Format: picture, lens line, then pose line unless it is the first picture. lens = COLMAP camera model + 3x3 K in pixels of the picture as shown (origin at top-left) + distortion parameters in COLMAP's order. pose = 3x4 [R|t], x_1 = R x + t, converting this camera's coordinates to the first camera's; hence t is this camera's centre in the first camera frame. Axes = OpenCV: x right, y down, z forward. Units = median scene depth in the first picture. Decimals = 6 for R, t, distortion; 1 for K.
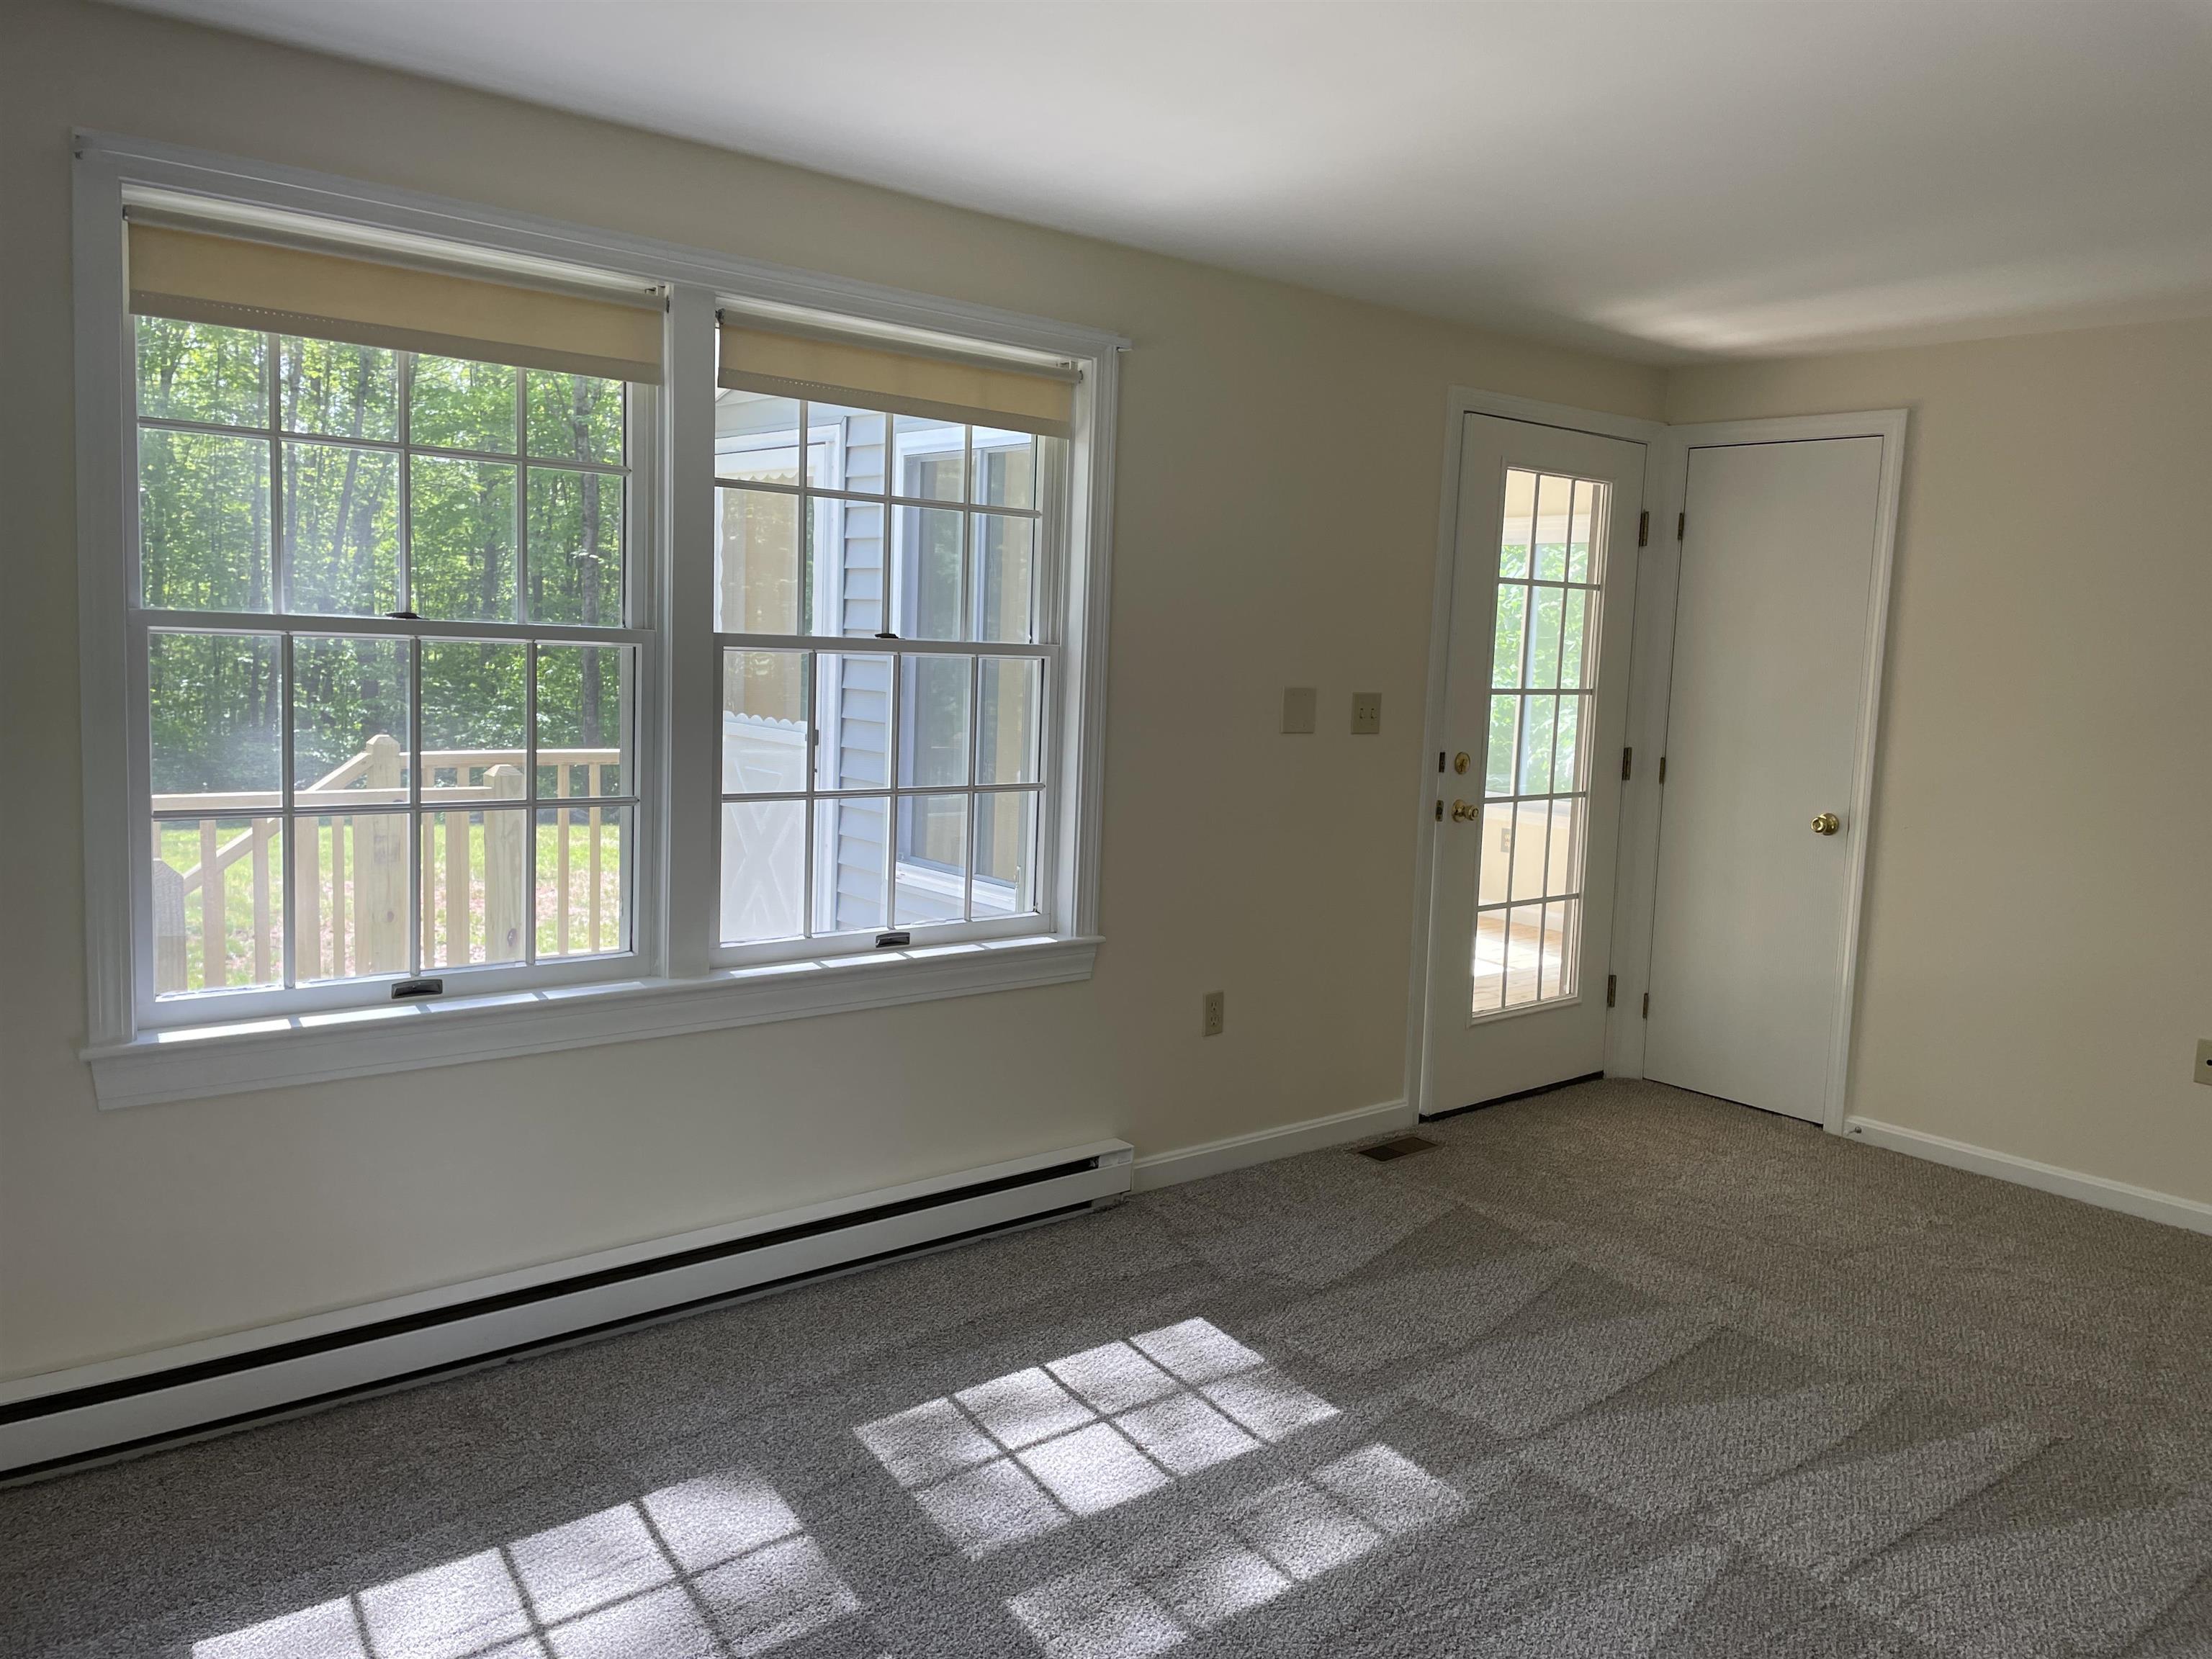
lens RADIAL K [[1649.9, 0, 1091.0], [0, 1649.9, 835.4], [0, 0, 1]] dist [0.108242, -0.144683]
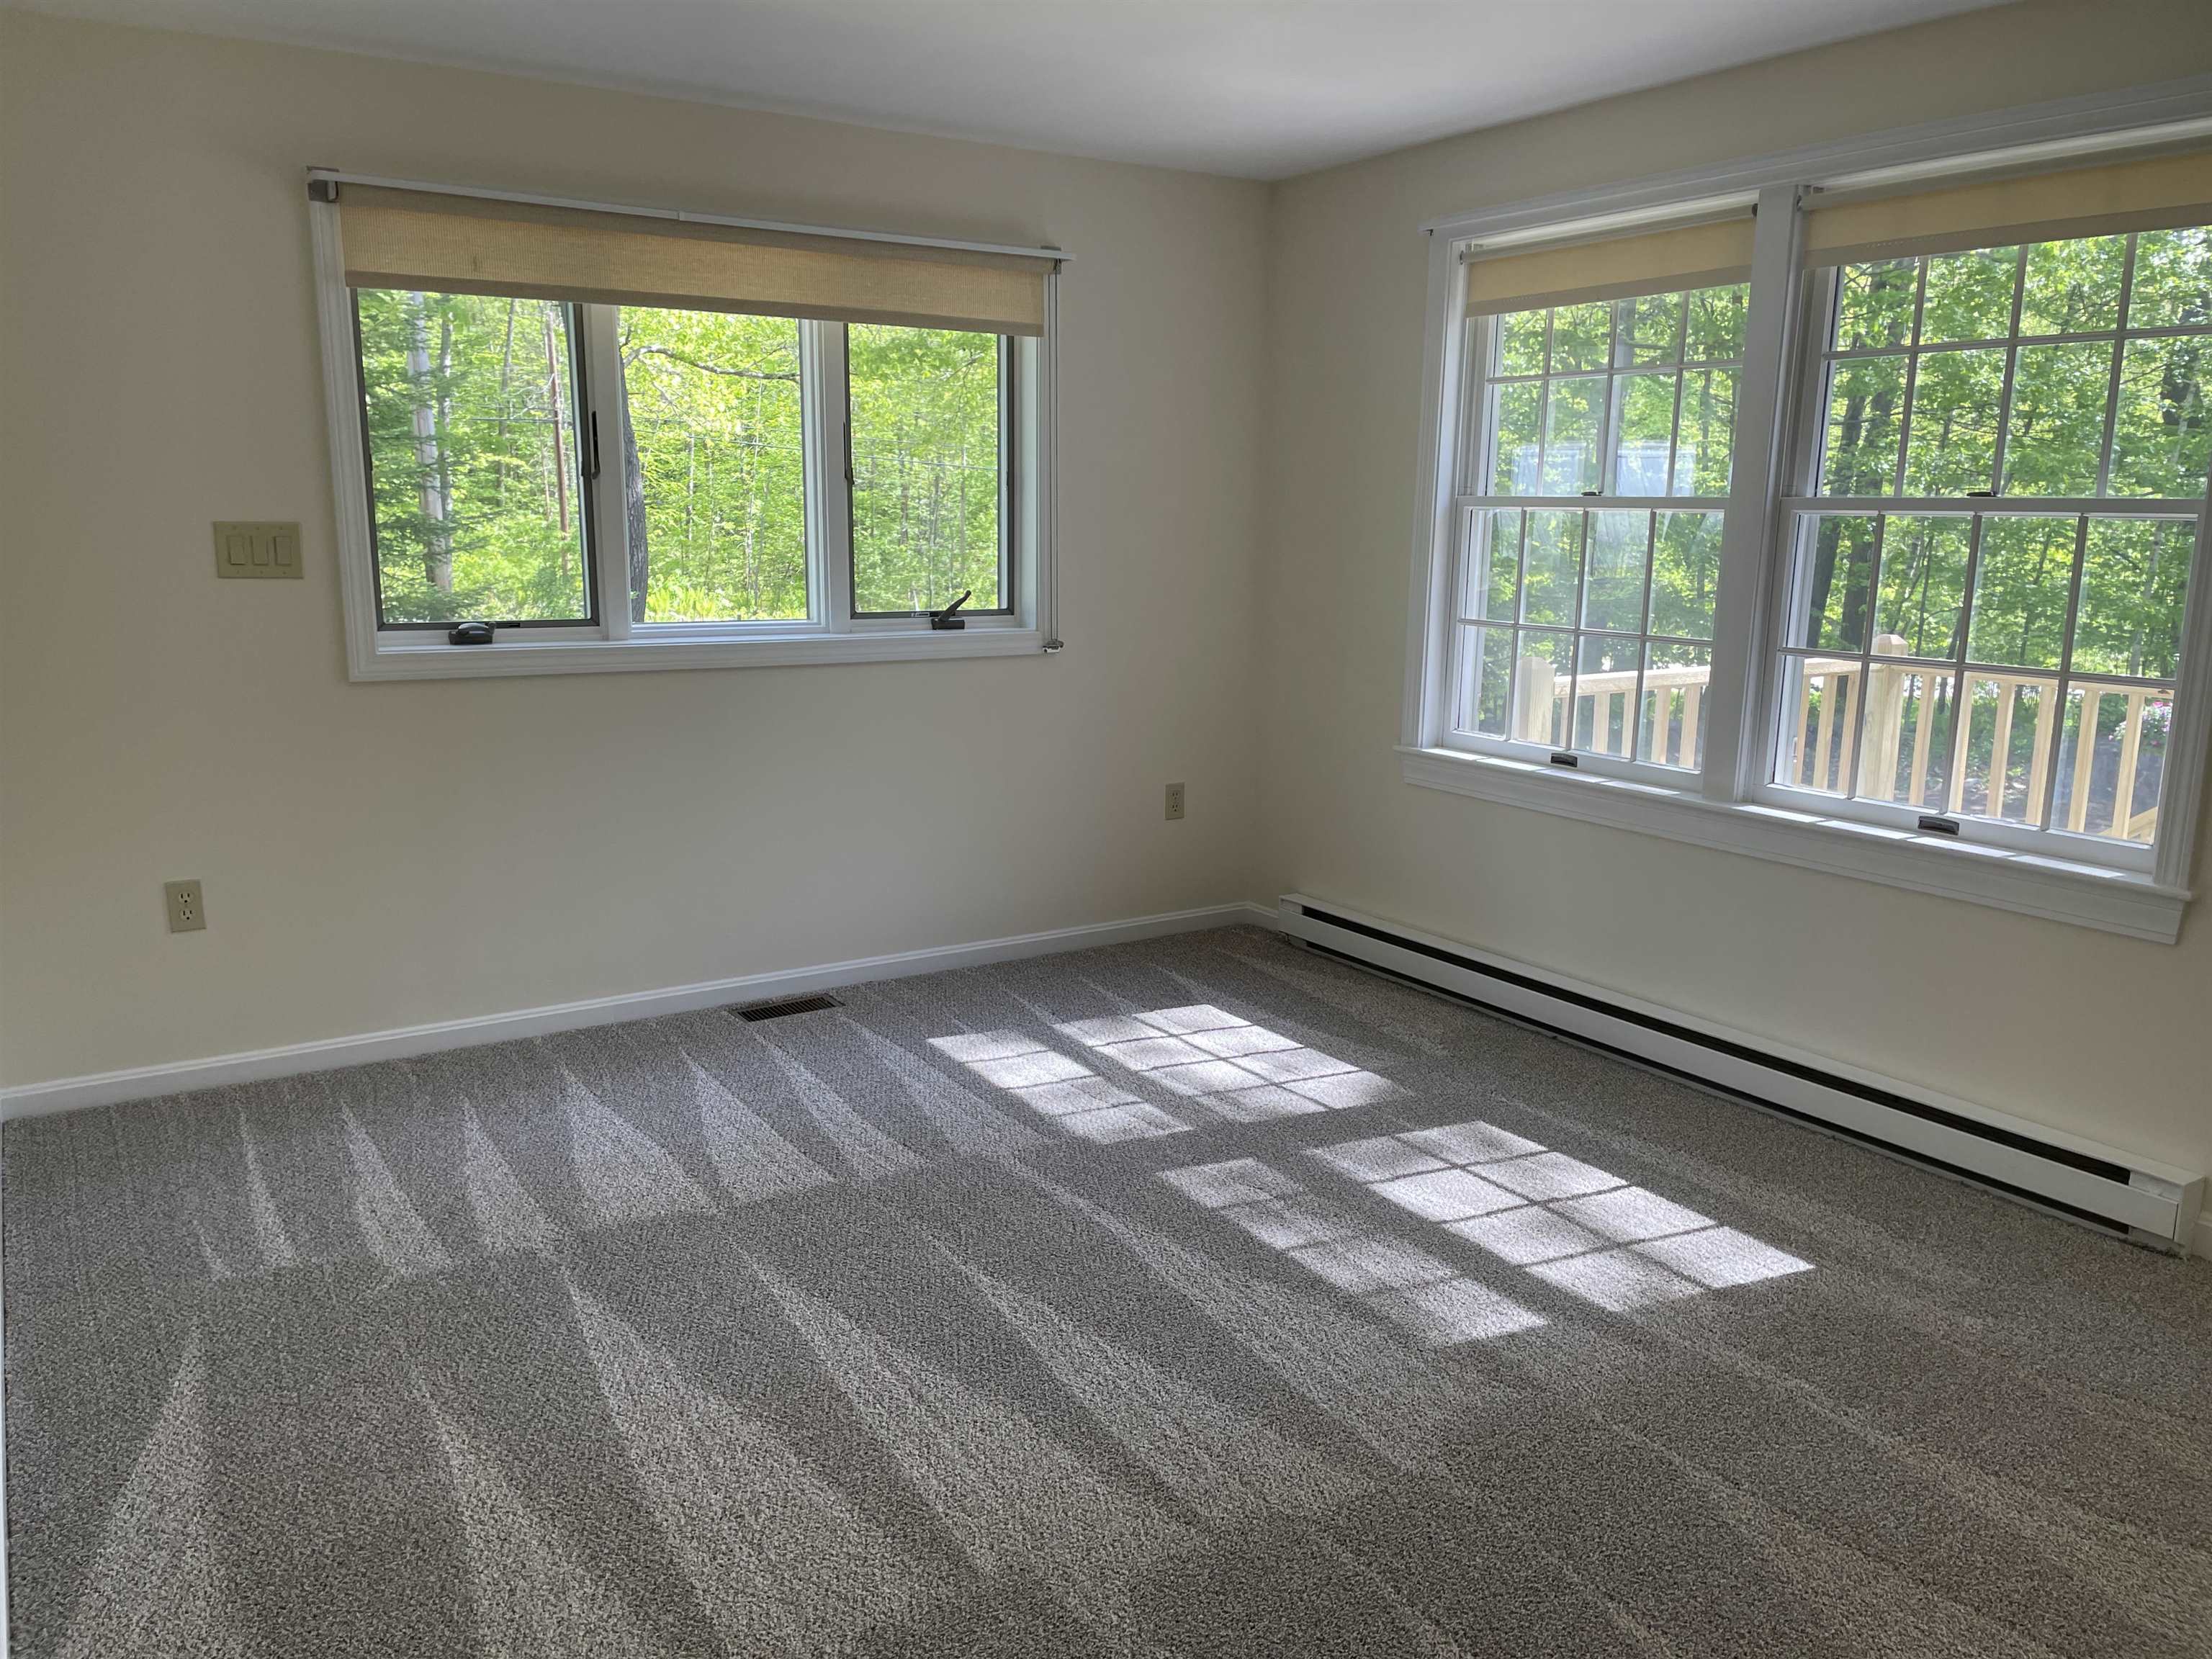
lens RADIAL K [[1649.9, 0, 1091.0], [0, 1649.9, 835.4], [0, 0, 1]] dist [0.108242, -0.144683]
pose [[-0.123159, 0.161735, -0.979119, 1.353074], [-0.129090, 0.975636, 0.177397, -0.058371], [0.983955, 0.148243, -0.099280, 0.971559]]
